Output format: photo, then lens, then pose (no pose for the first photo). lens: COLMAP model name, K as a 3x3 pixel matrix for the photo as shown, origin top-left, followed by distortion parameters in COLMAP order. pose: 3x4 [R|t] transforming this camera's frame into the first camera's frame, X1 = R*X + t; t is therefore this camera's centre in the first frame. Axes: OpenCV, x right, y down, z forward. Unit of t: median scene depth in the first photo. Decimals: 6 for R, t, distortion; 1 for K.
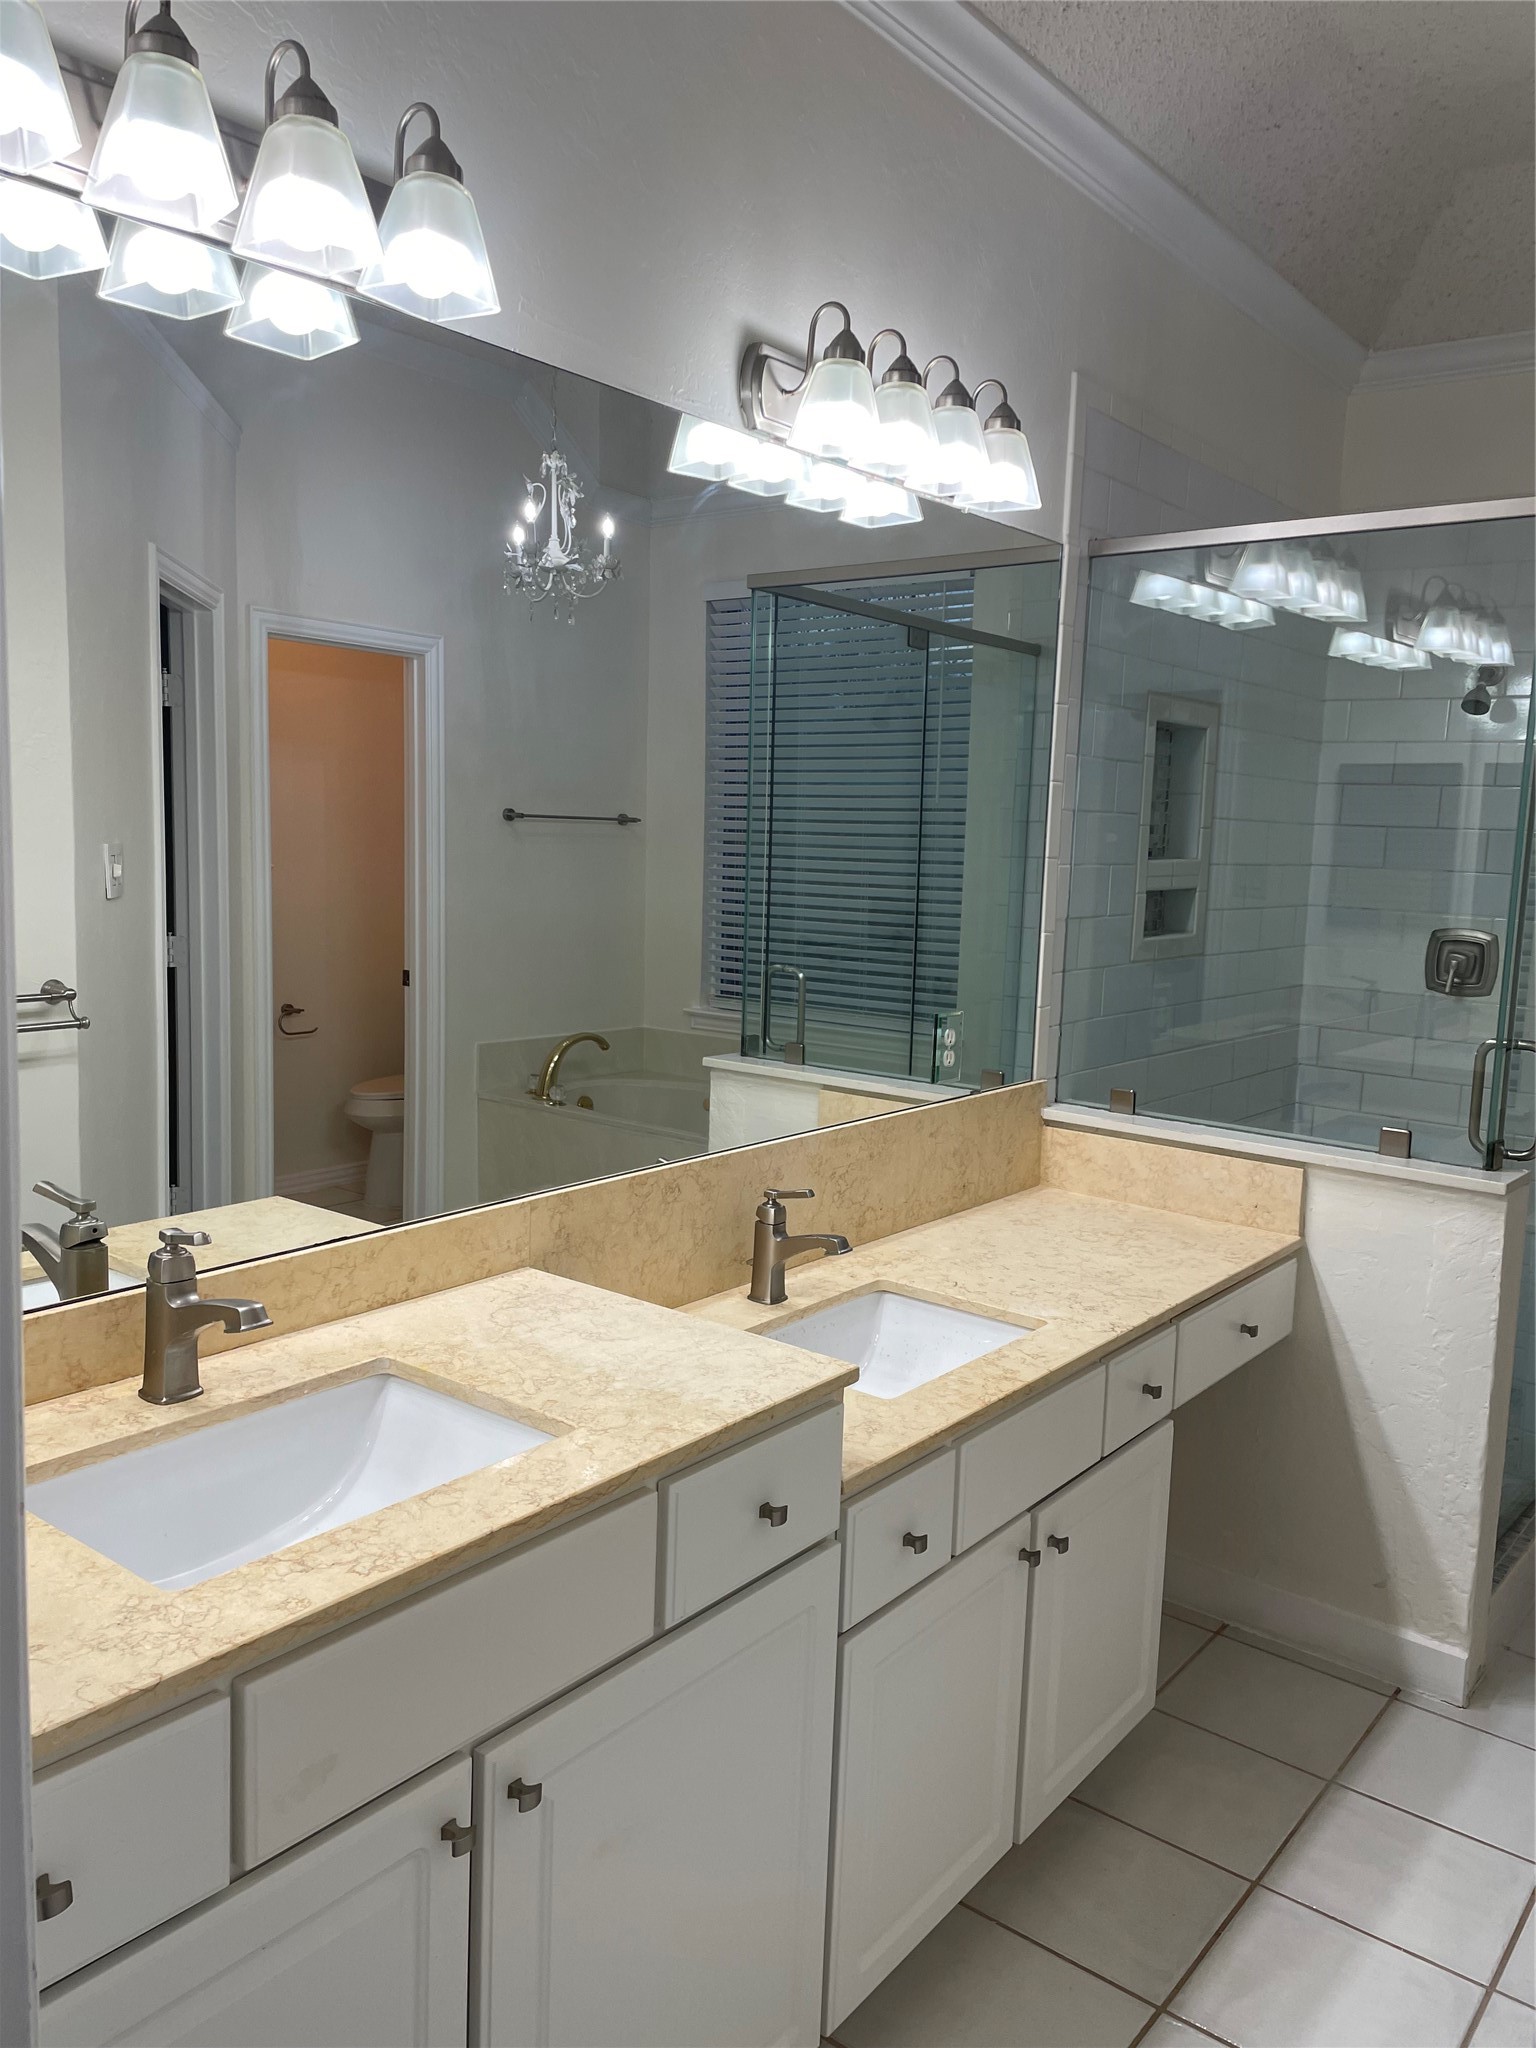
lens RADIAL K [[1550.9, 0, 777.2], [0, 1550.9, 1016.4], [0, 0, 1]] dist [0.090979, -0.107381]
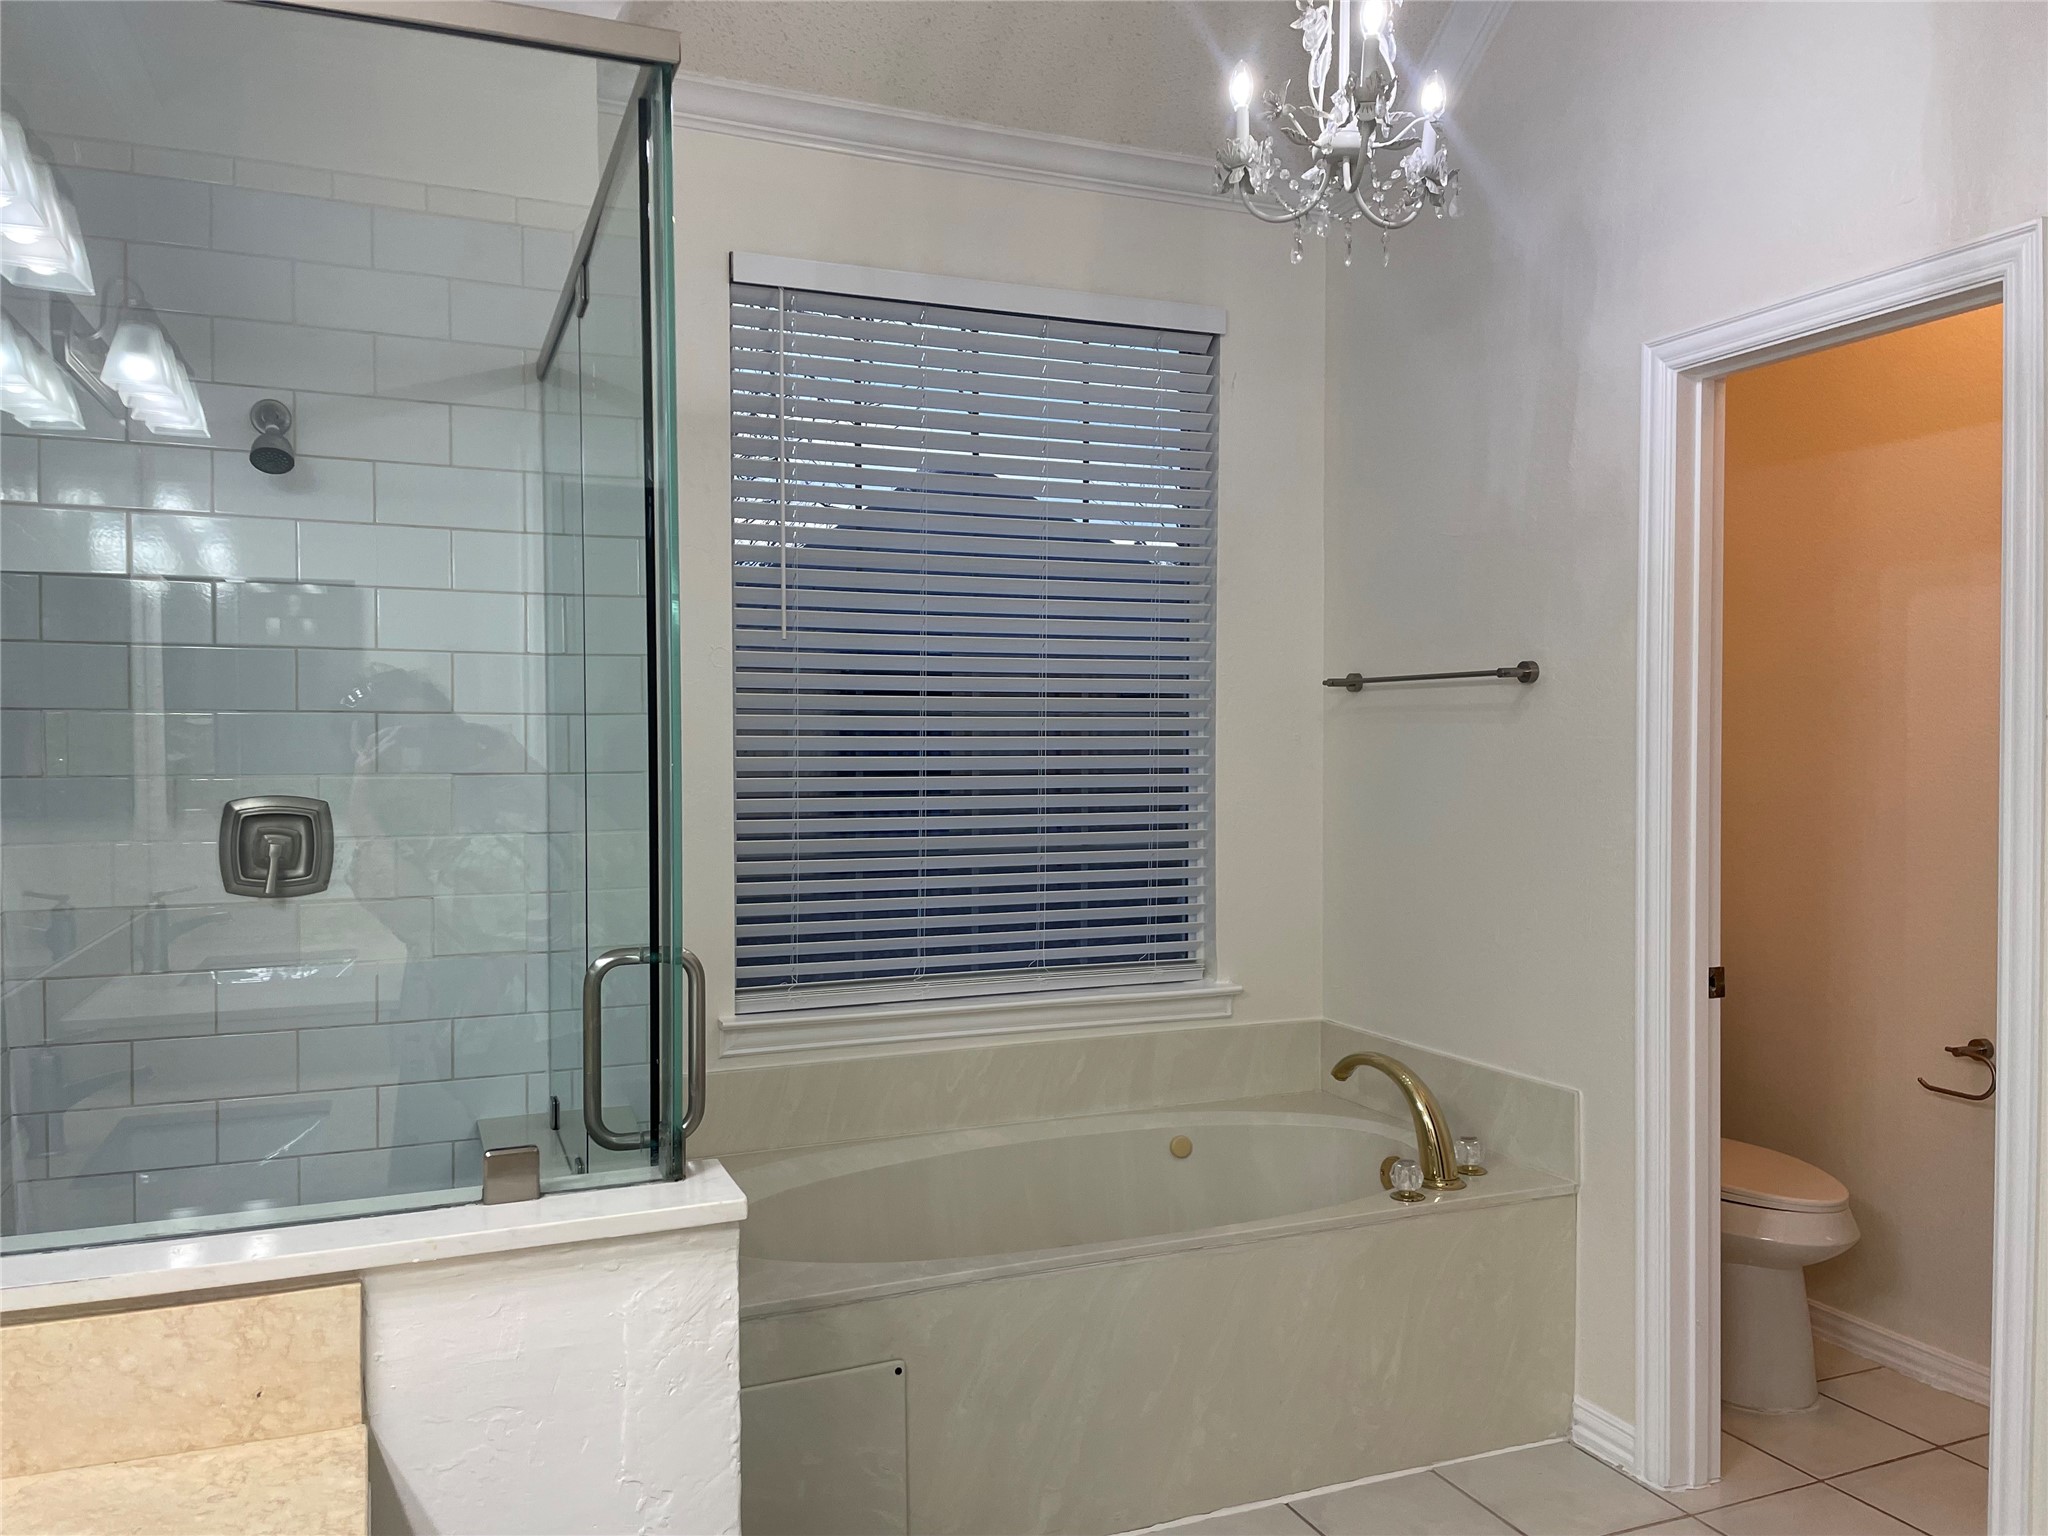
lens RADIAL K [[1550.9, 0, 1014.4], [0, 1550.9, 769.5], [0, 0, 1]] dist [0.090979, -0.107381]
pose [[0.499304, -0.061937, 0.864210, 0.023886], [0.133145, 0.991079, -0.005896, -0.030419], [-0.856135, 0.118009, 0.503096, 0.556761]]
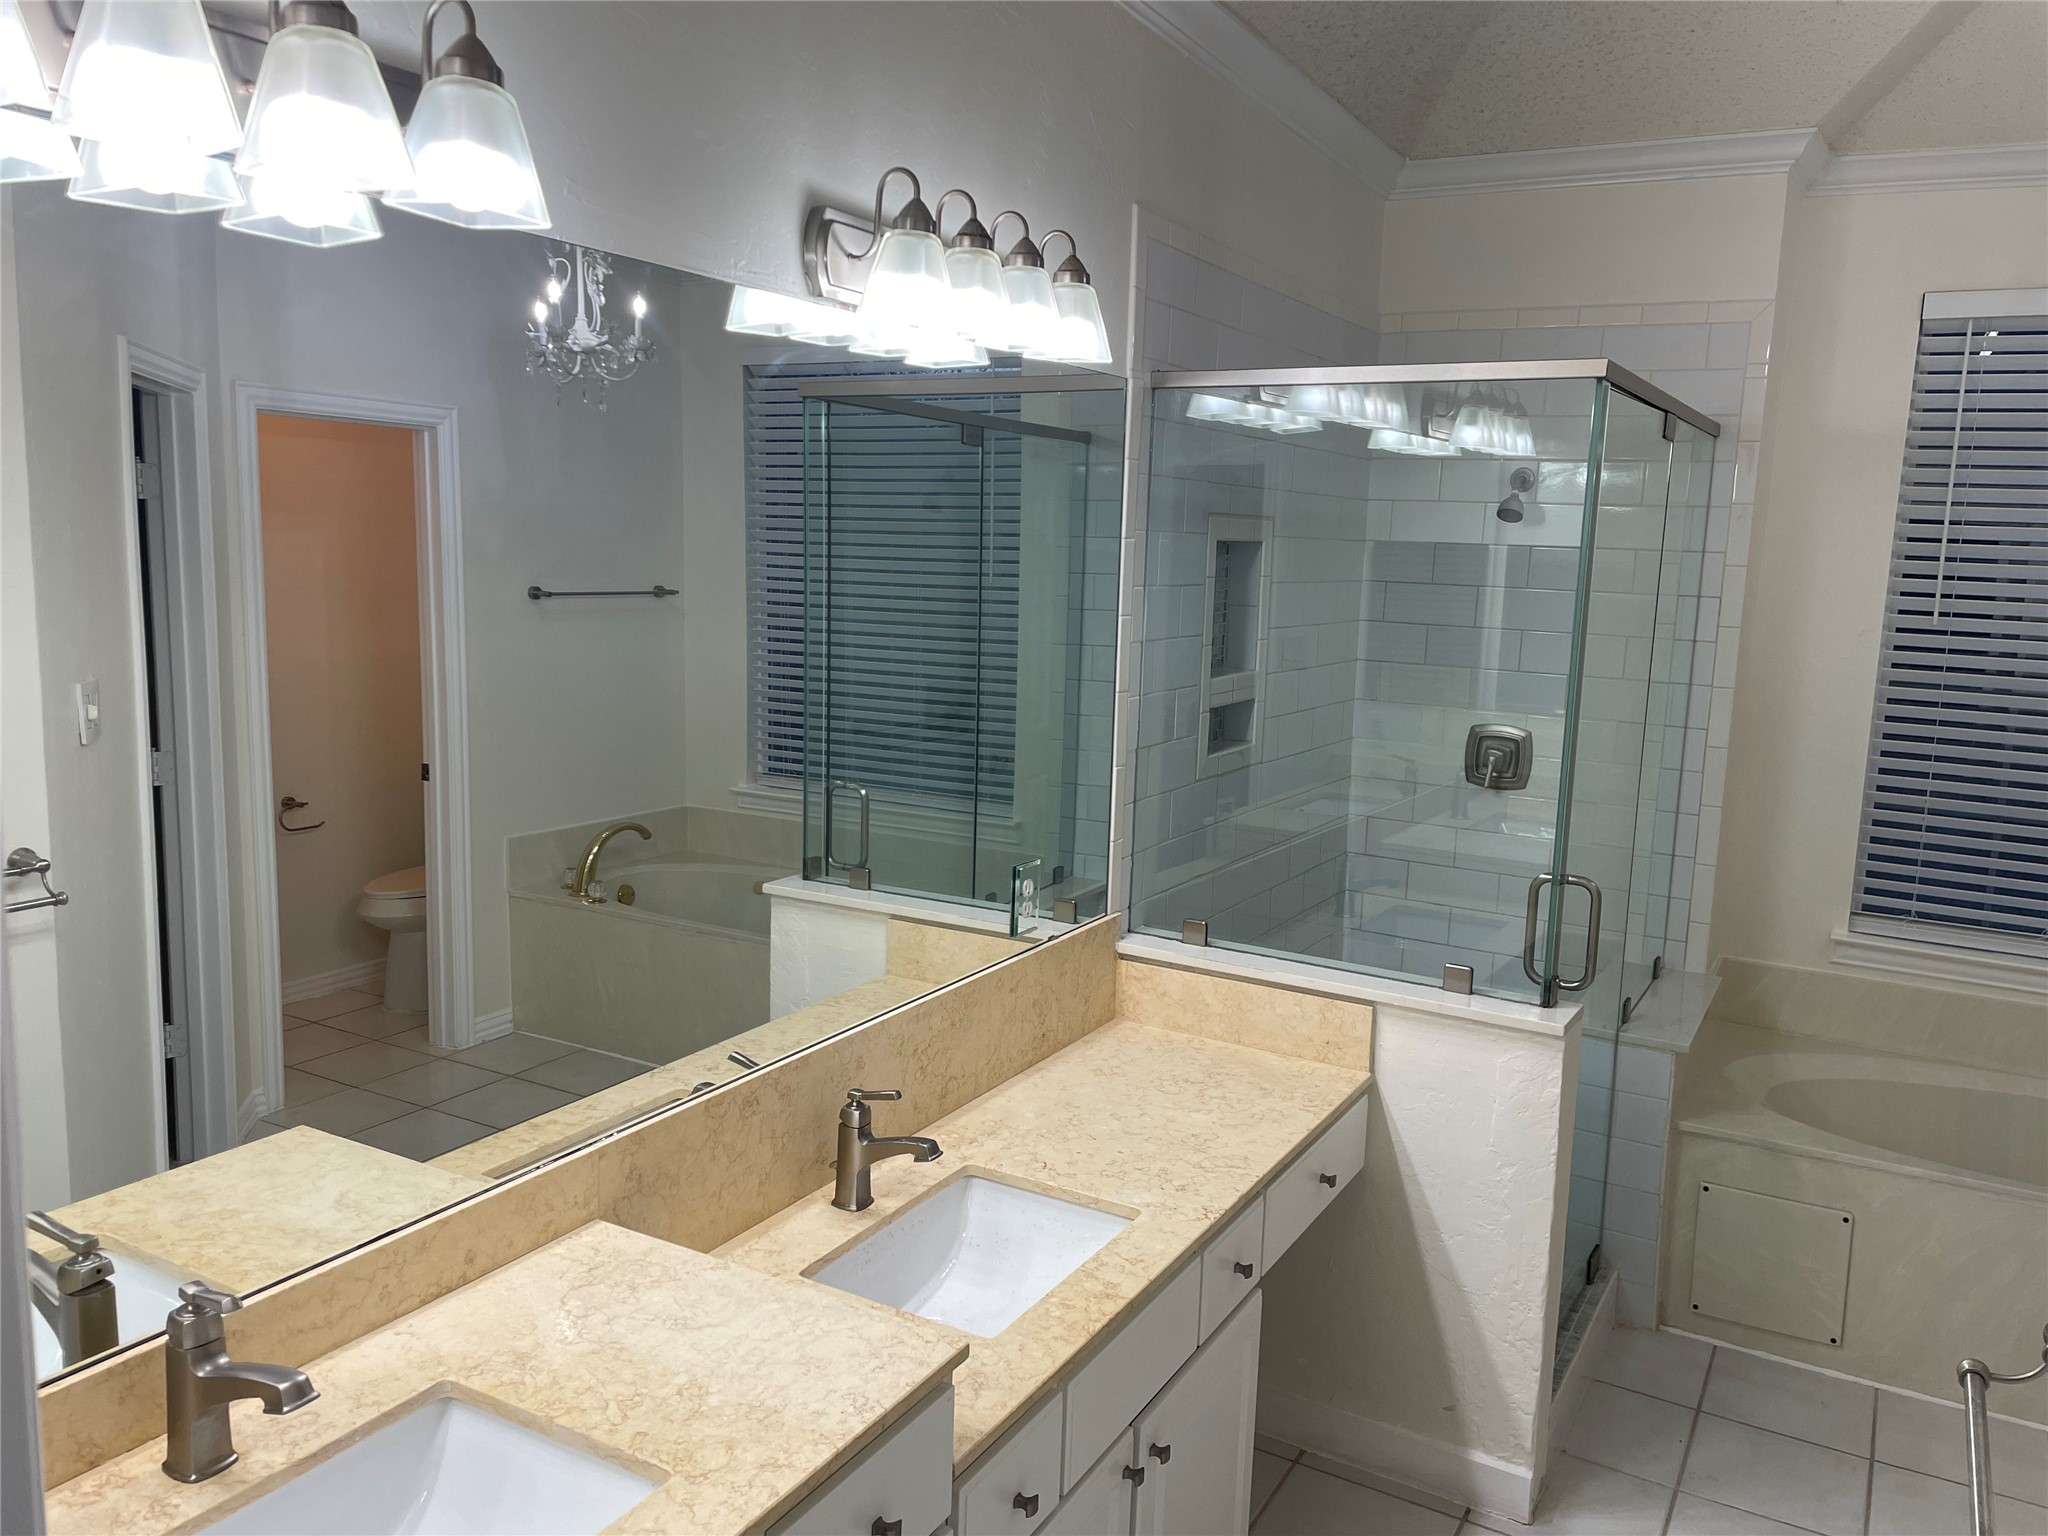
lens RADIAL K [[1550.9, 0, 1044.8], [0, 1550.9, 757.5], [0, 0, 1]] dist [0.090979, -0.107381]
pose [[0.988556, -0.023226, 0.149055, -0.021777], [0.019566, 0.999471, 0.025975, -0.094376], [-0.149579, -0.022762, 0.988488, 0.033481]]
